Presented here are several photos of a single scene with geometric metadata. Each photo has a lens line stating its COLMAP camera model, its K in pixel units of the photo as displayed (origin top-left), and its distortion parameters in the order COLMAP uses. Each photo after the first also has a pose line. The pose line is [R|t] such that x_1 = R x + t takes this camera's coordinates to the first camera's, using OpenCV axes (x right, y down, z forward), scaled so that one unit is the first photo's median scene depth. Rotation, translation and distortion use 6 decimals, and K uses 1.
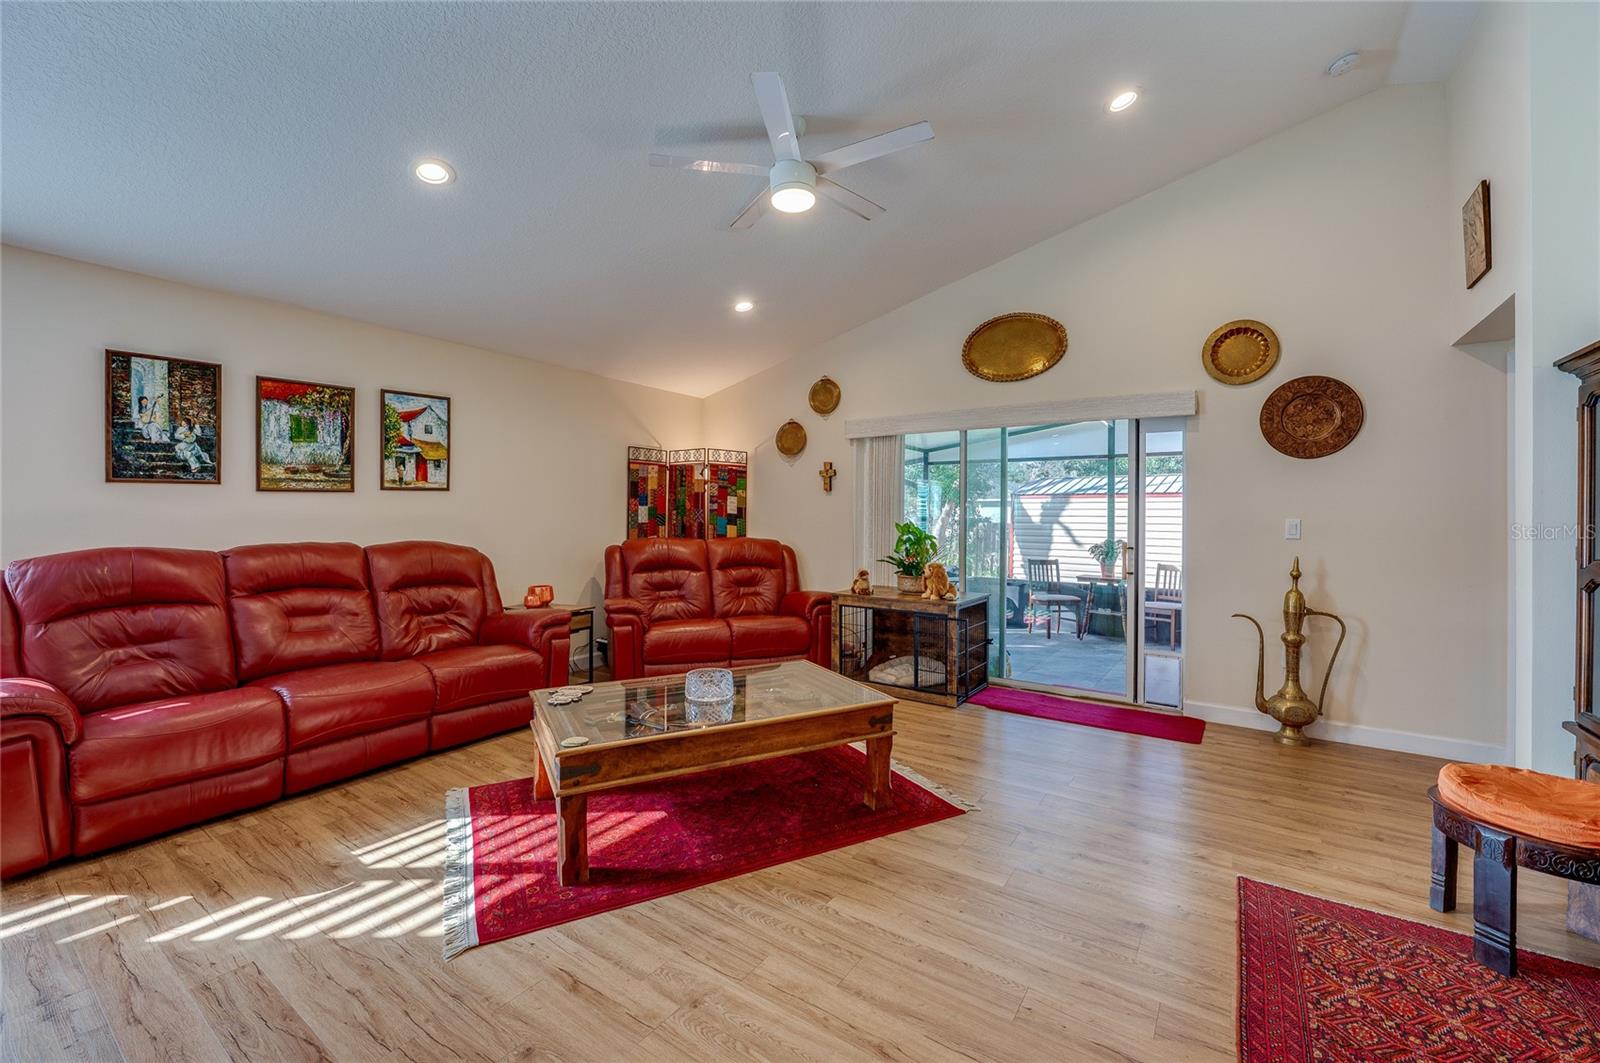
lens RADIAL K [[646.3, 0, 801.6], [0, 646.3, 520.3], [0, 0, 1]] dist [-0.001552, -0.000251]
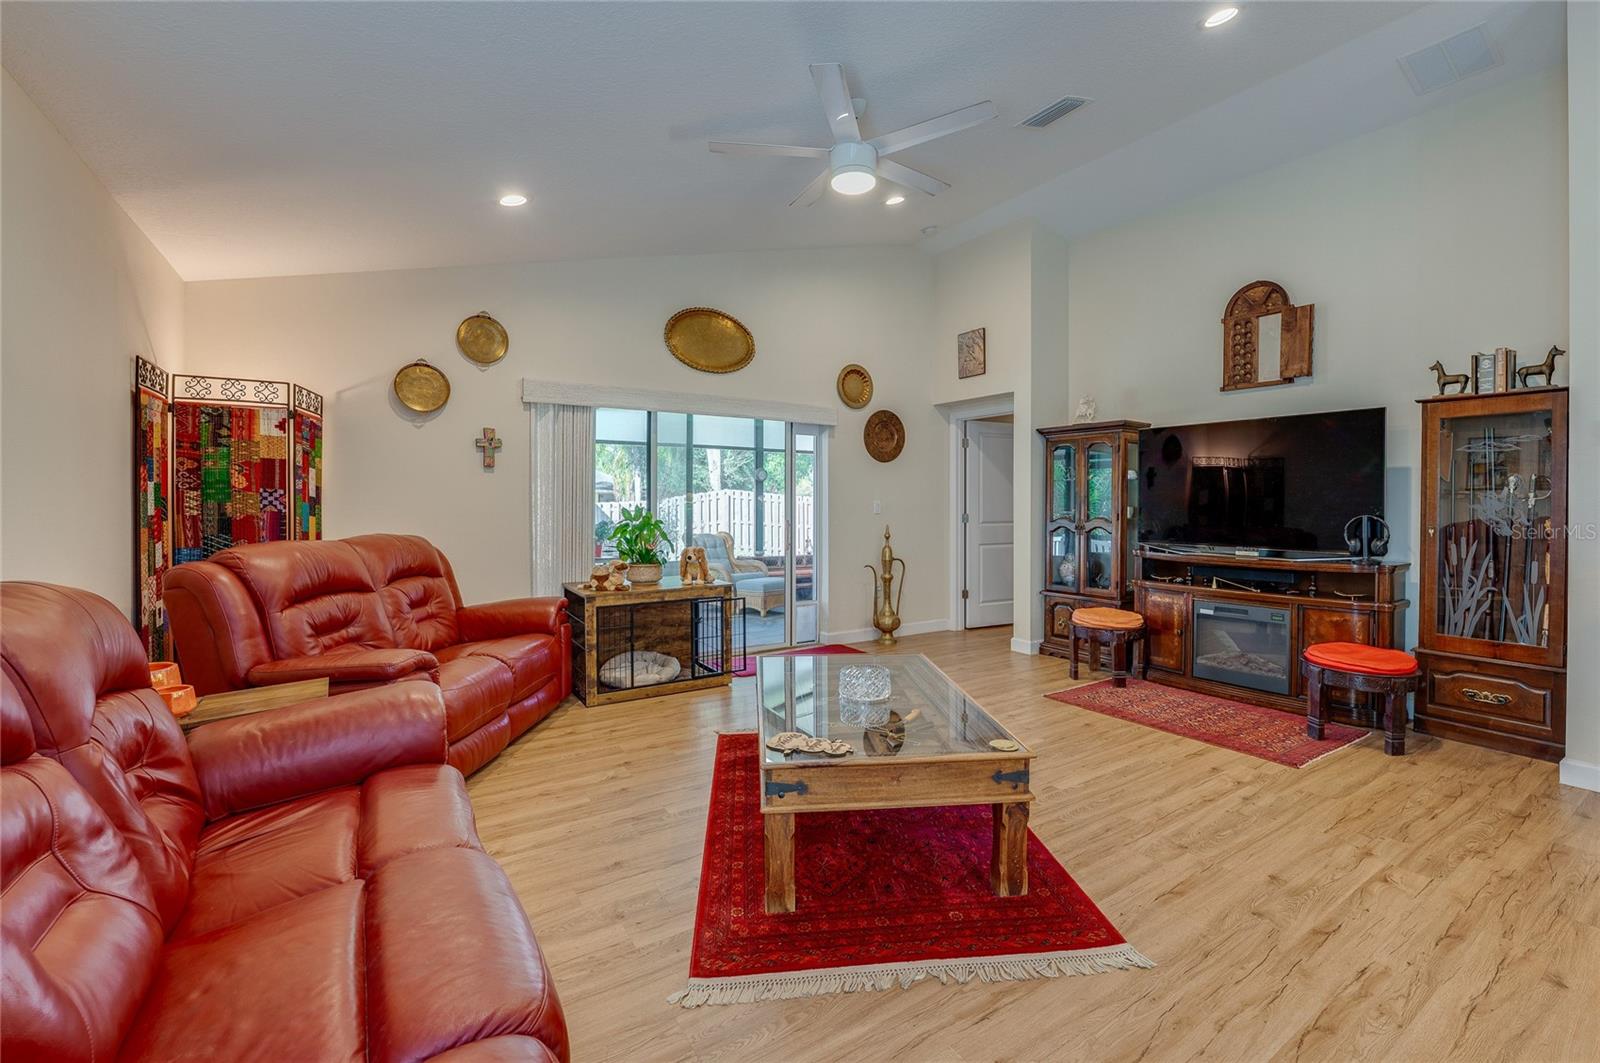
lens RADIAL K [[685.7, 0, 803.0], [0, 685.7, 505.8], [0, 0, 1]] dist [-0.002656, -0.000241]
pose [[0.376780, -0.008330, 0.926265, -0.728187], [0.012899, 0.999910, 0.003745, 0.001736], [-0.926213, 0.010537, 0.376854, 0.477989]]
